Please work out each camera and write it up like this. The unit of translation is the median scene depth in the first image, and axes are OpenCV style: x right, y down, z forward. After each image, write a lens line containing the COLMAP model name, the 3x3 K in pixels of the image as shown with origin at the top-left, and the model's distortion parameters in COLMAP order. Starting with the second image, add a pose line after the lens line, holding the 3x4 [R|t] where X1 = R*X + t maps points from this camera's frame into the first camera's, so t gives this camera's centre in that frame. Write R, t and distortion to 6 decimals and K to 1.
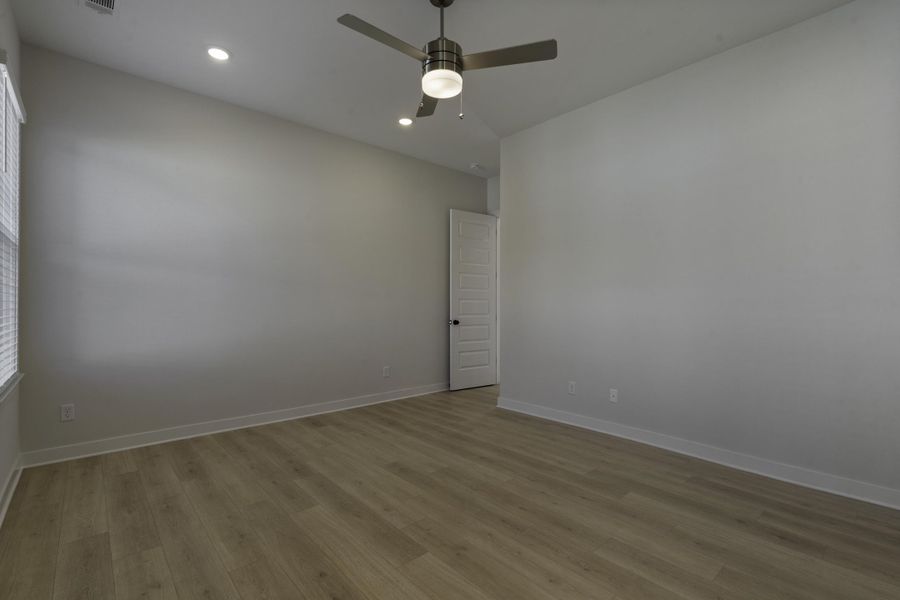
lens RADIAL K [[405.9, 0, 440.0], [0, 405.9, 304.2], [0, 0, 1]] dist [-0.001594, -0.000088]
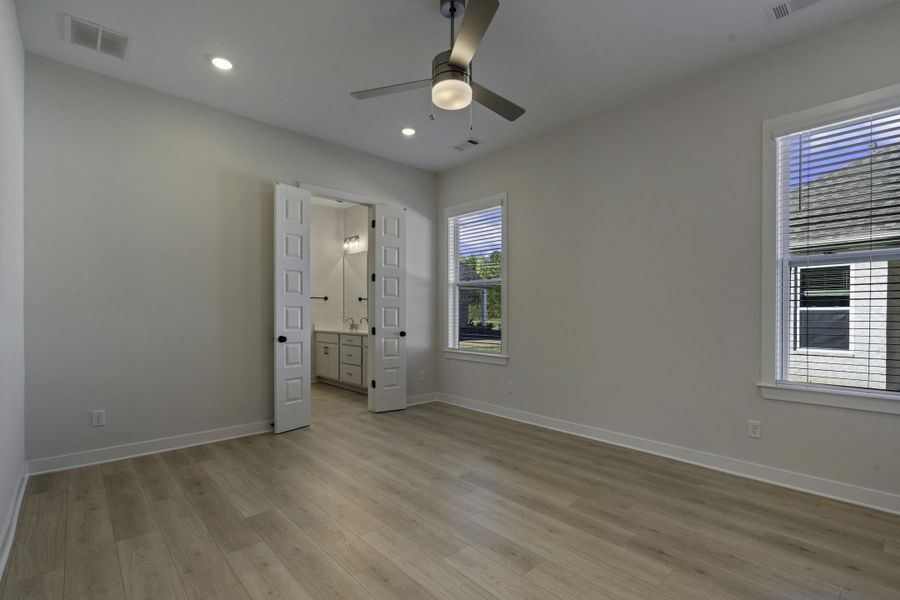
lens RADIAL K [[405.9, 0, 440.0], [0, 405.9, 304.2], [0, 0, 1]] dist [-0.001594, -0.000088]
pose [[-0.999897, -0.007066, -0.012502, 0.046504], [-0.006796, 0.999746, -0.021511, -0.002188], [0.012651, -0.021424, -0.999690, 2.016219]]
